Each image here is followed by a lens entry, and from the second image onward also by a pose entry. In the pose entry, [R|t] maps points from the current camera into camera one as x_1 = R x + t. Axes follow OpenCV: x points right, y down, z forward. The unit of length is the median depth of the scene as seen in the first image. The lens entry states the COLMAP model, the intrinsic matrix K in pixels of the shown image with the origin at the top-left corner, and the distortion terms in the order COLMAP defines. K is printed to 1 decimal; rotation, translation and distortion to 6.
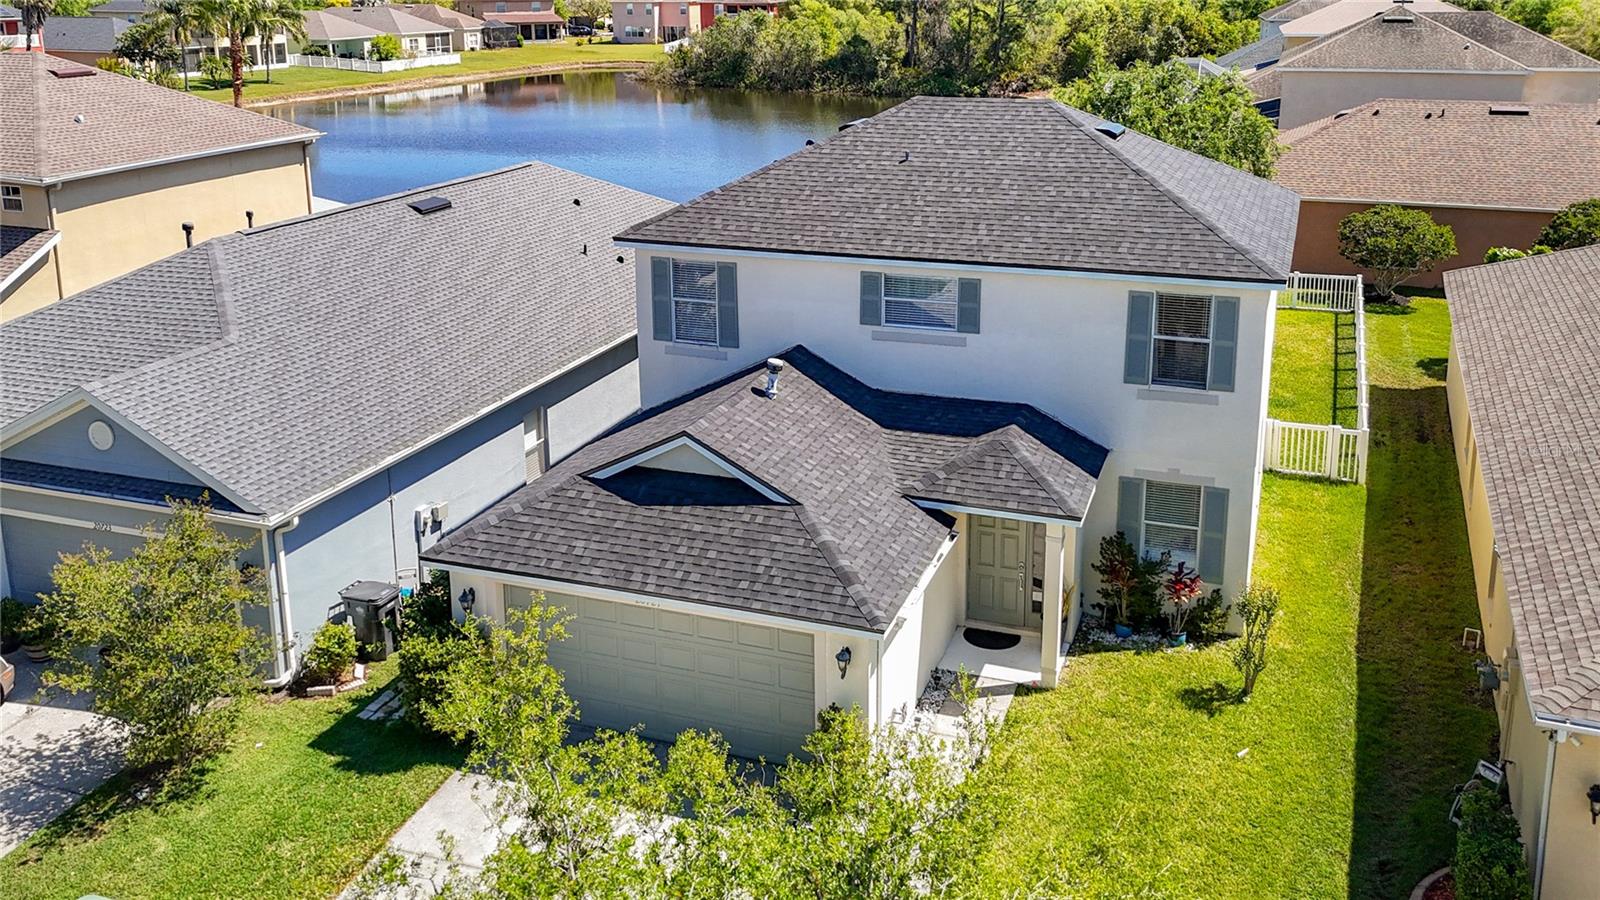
lens RADIAL K [[1425.3, 0, 776.1], [0, 1425.3, 314.1], [0, 0, 1]] dist [0.049253, -0.065706]
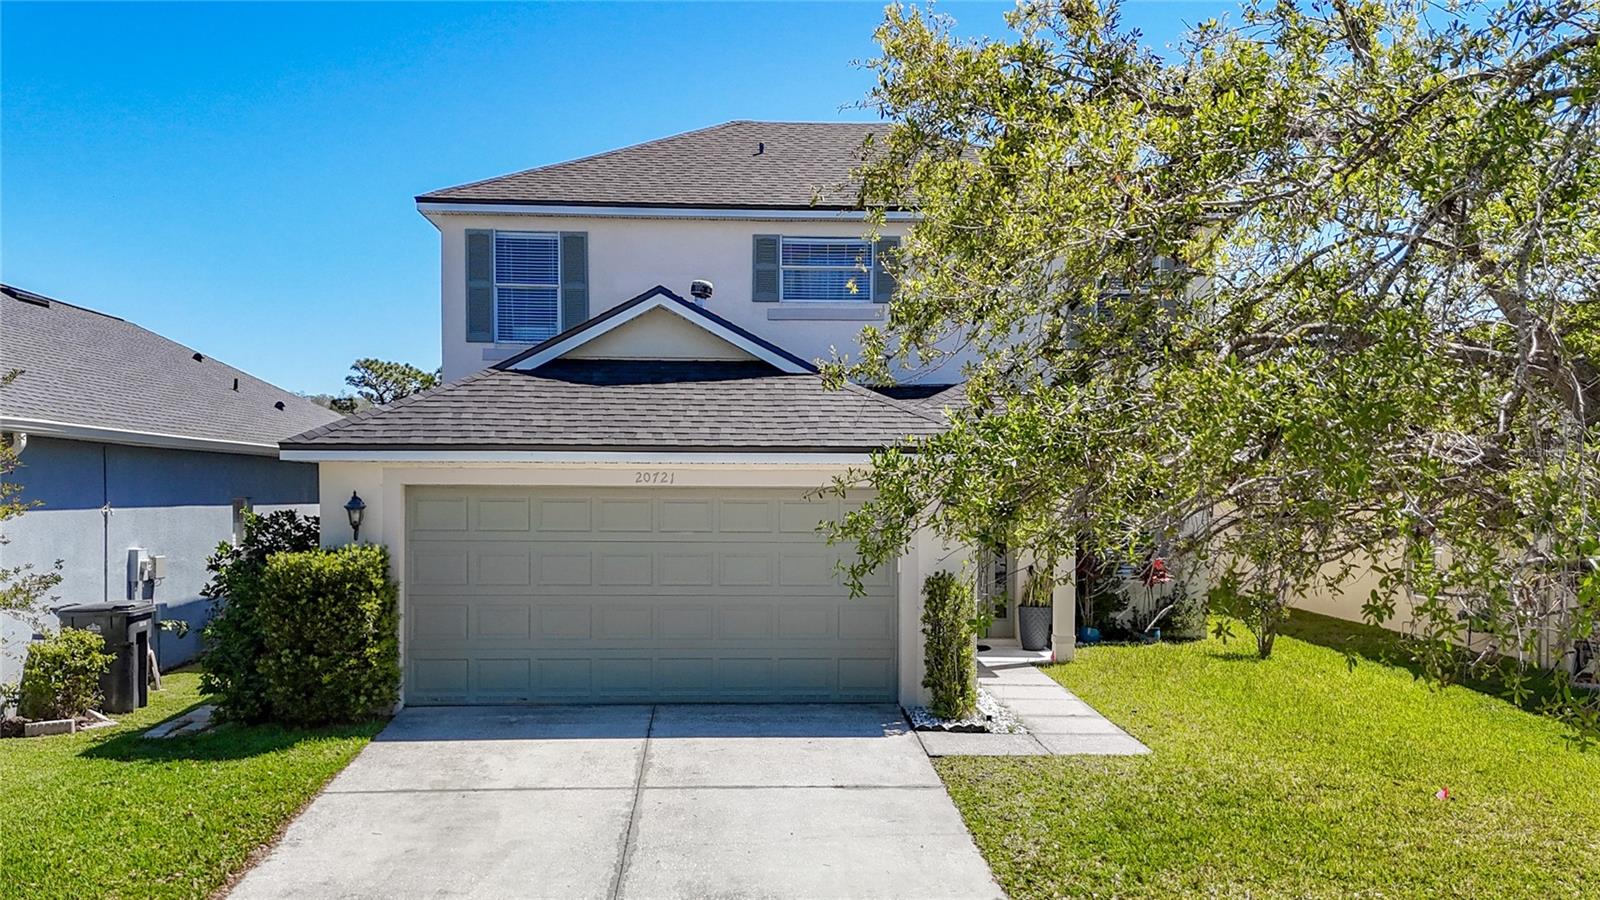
lens RADIAL K [[1497.5, 0, 800.5], [0, 1497.5, 541.0], [0, 0, 1]] dist [0.137698, -0.256515]
pose [[0.915884, 0.001326, 0.401440, -0.245874], [0.082871, 0.977831, -0.192298, 0.290898], [-0.392796, 0.209390, 0.895470, 0.233626]]
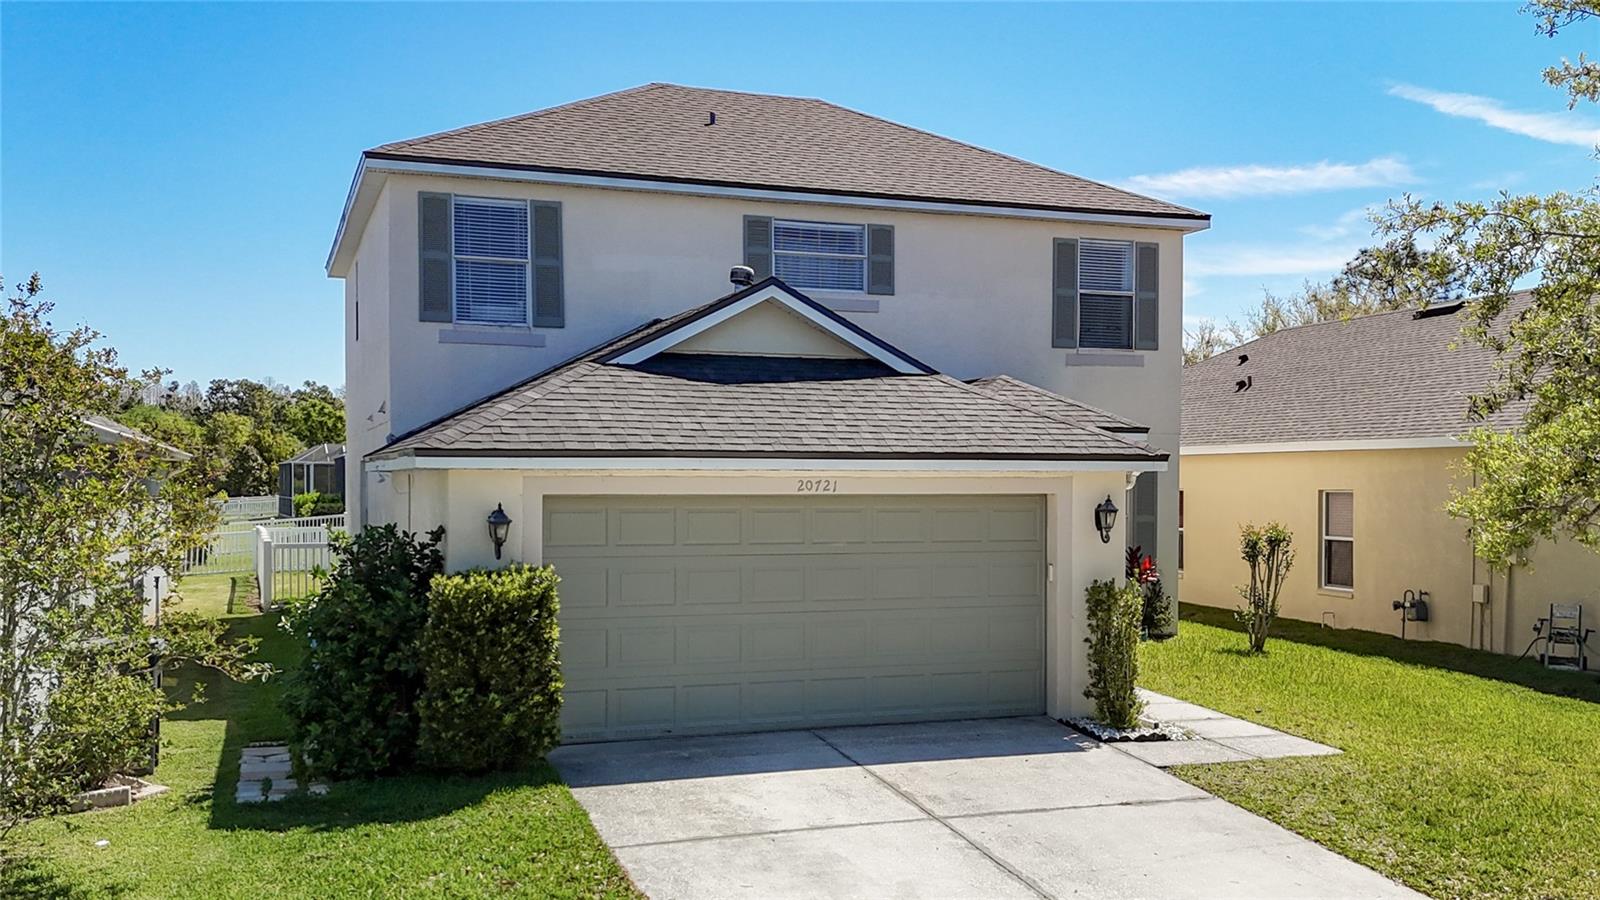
lens RADIAL K [[1634.5, 0, 935.8], [0, 1634.5, 507.5], [0, 0, 1]] dist [0.141017, -0.224327]
pose [[0.730698, 0.000017, 0.682700, -0.432509], [0.153340, 0.974445, -0.164145, 0.262367], [-0.665257, 0.224625, 0.712023, 0.321463]]
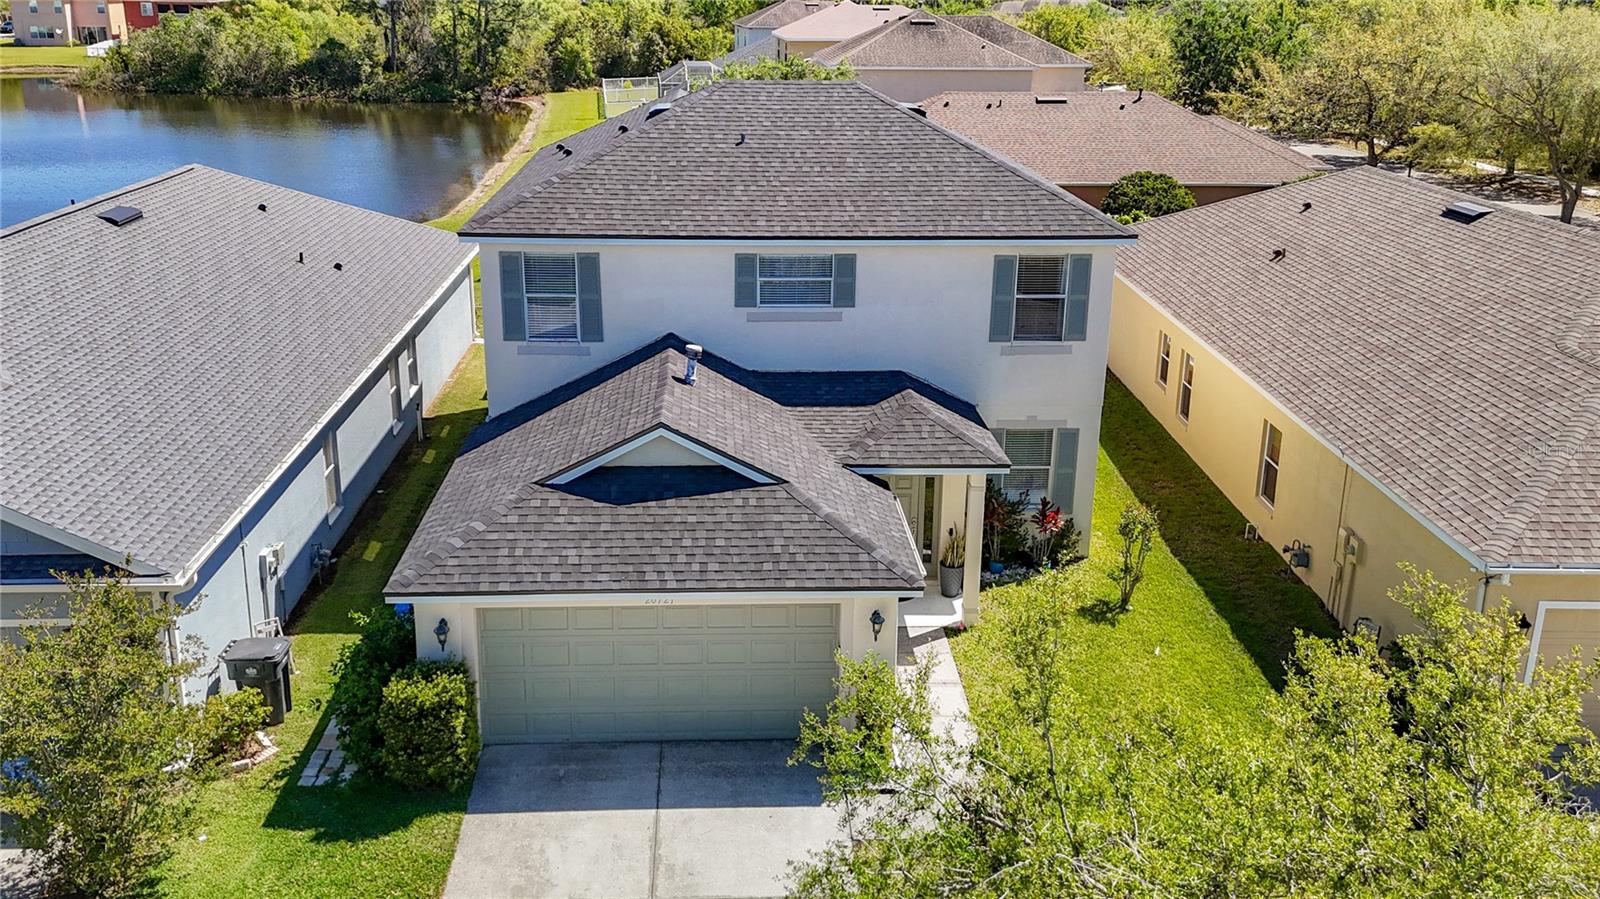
lens RADIAL K [[1381.0, 0, 791.7], [0, 1381.0, 406.8], [0, 0, 1]] dist [0.071562, -0.060590]
pose [[0.916651, -0.099669, 0.387061, -0.270699], [0.075624, 0.994166, 0.076903, 0.004824], [-0.392468, -0.041222, 0.918841, 0.083850]]
